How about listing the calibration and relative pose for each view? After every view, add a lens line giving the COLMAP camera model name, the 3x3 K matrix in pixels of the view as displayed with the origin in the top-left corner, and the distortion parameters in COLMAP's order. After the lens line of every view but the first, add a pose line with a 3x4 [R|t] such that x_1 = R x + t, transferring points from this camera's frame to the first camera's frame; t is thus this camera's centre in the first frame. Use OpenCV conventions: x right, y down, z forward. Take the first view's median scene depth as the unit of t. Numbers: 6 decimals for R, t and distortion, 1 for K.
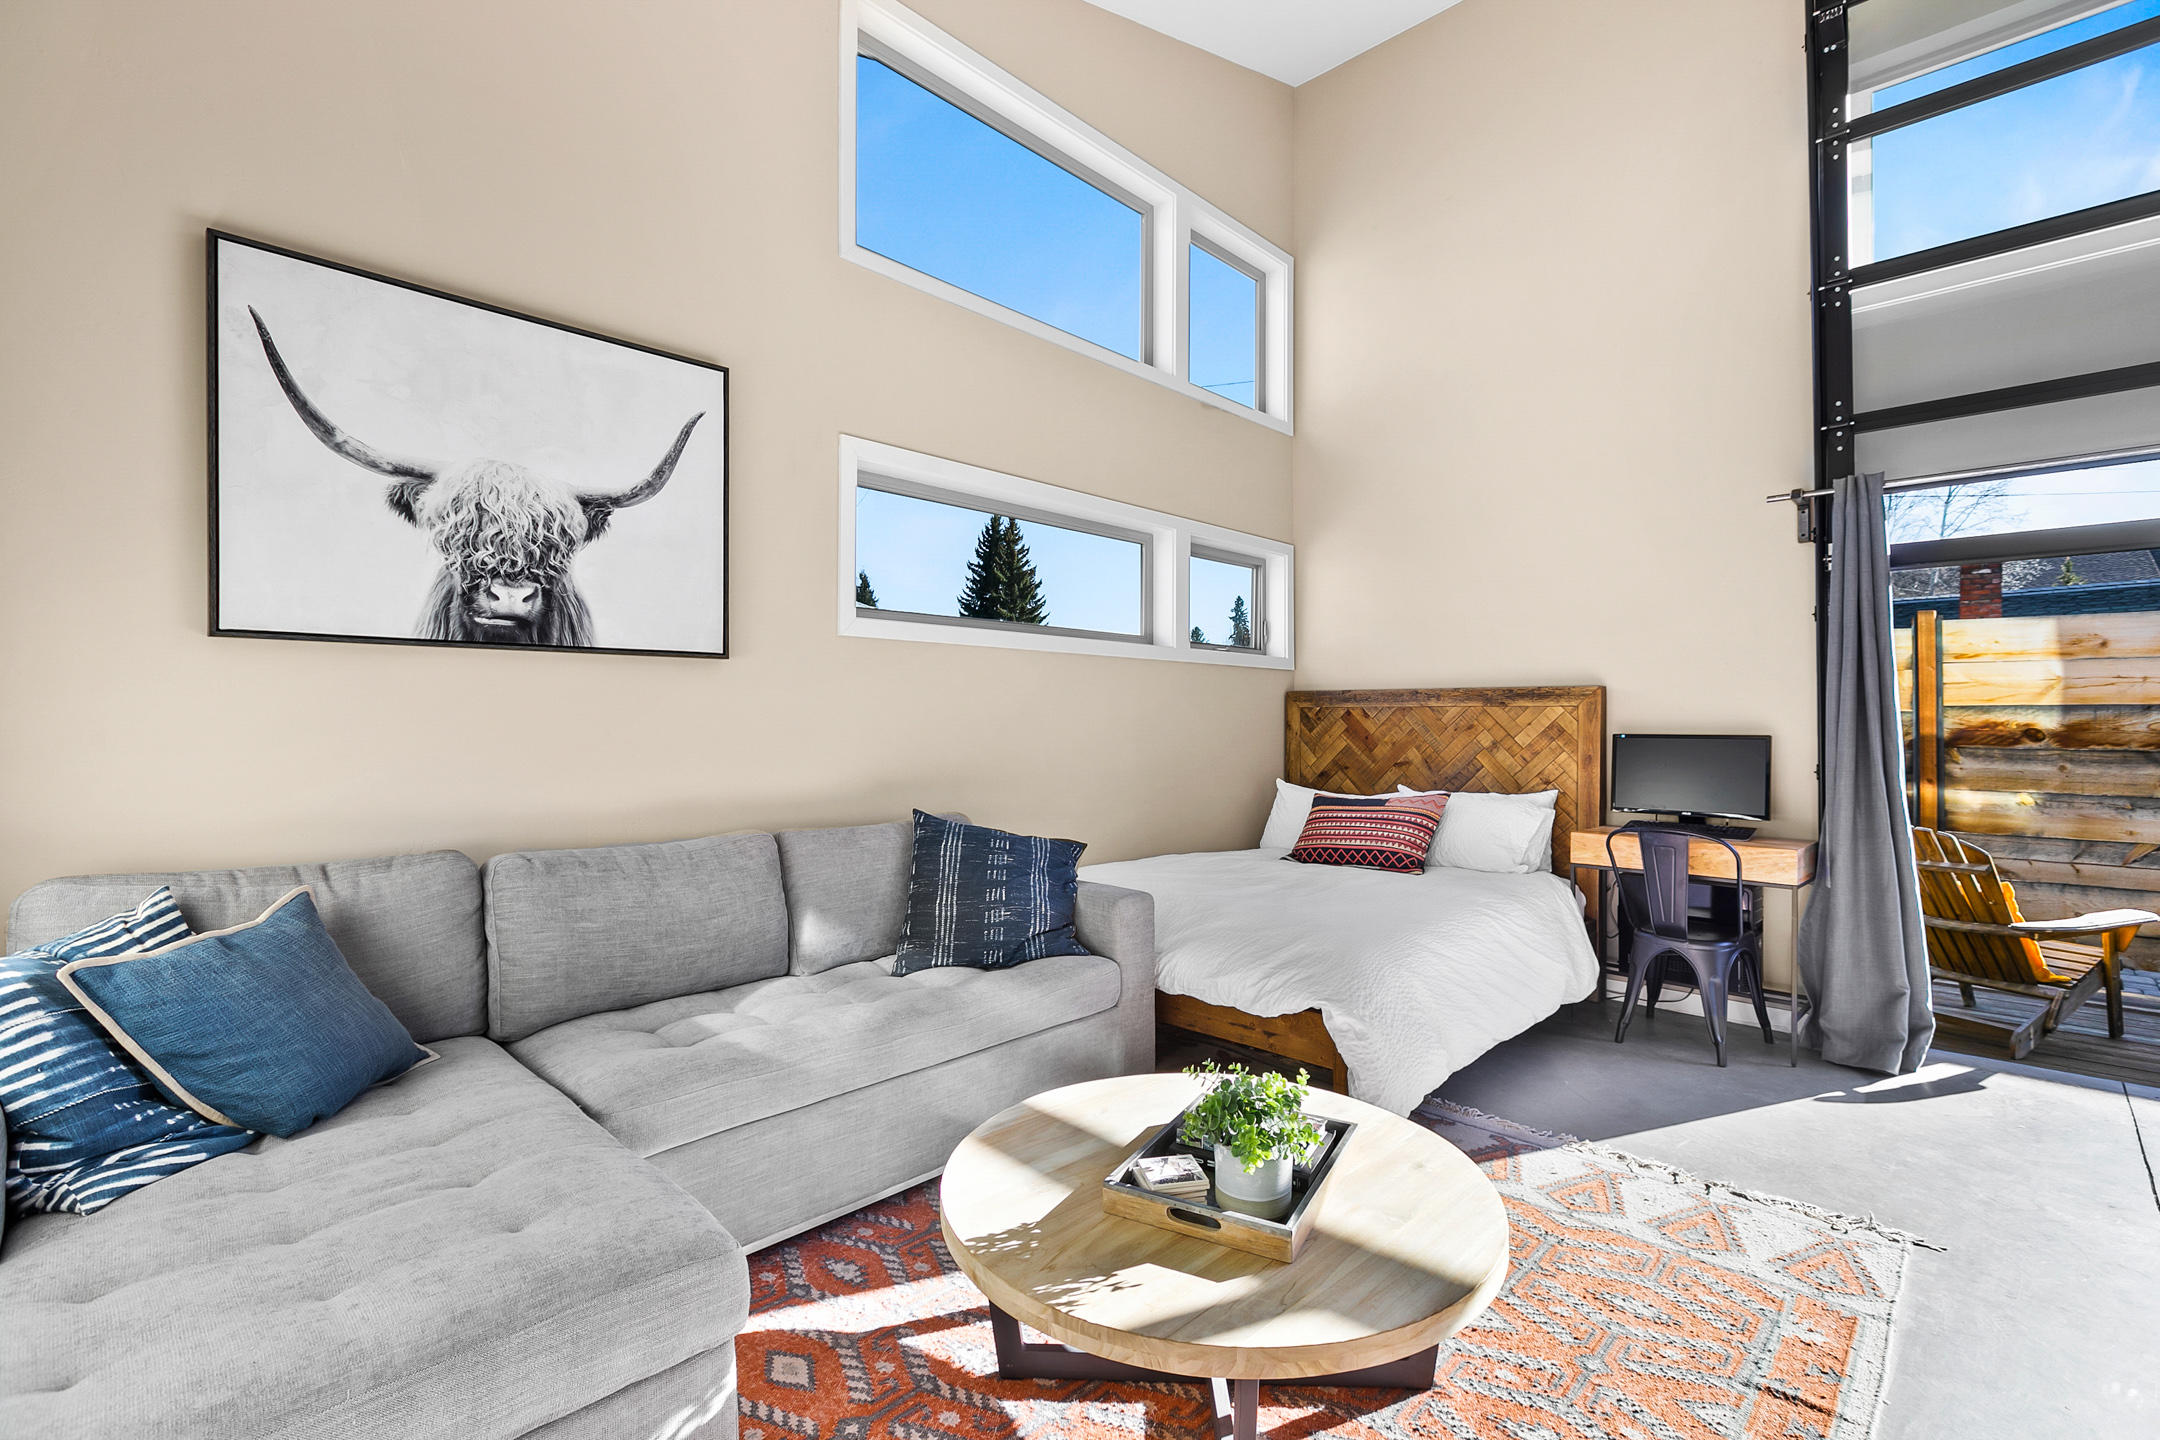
lens RADIAL K [[967.9, 0, 1081.7], [0, 967.9, 722.3], [0, 0, 1]] dist [0.016873, 0.000115]
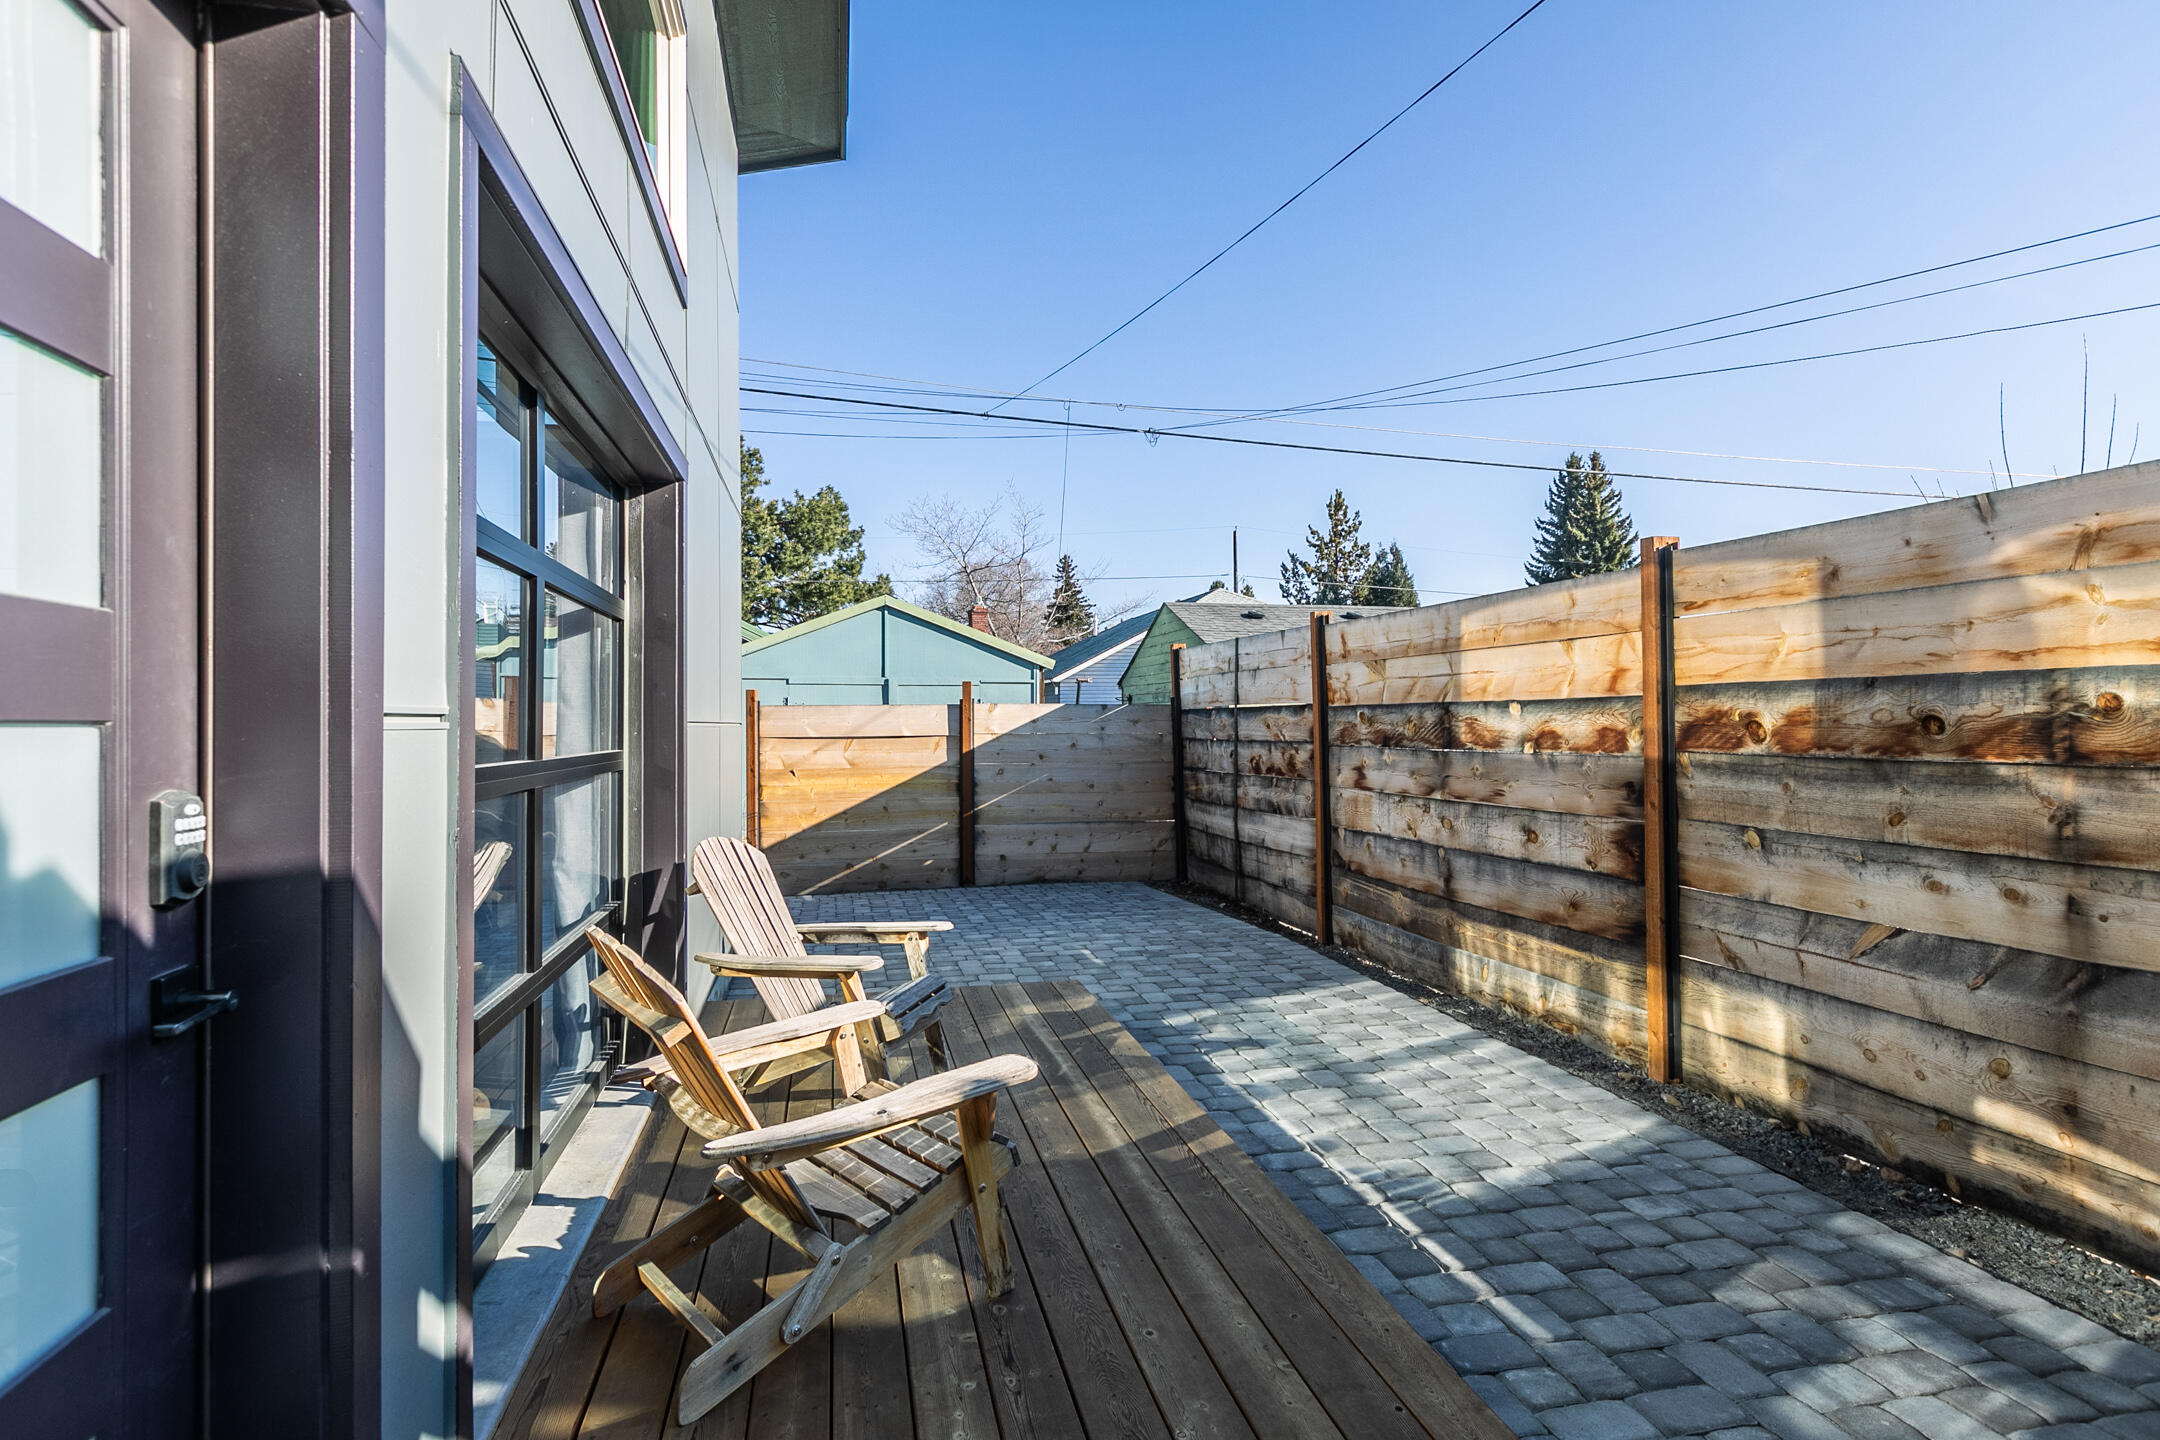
lens RADIAL K [[1141.5, 0, 1079.4], [0, 1141.5, 719.1], [0, 0, 1]] dist [0.000976, 0.000125]
pose [[0.831395, -0.003763, -0.555669, 1.011620], [0.001766, 0.999990, -0.004129, 0.007376], [0.555679, 0.002452, 0.831393, 0.193496]]
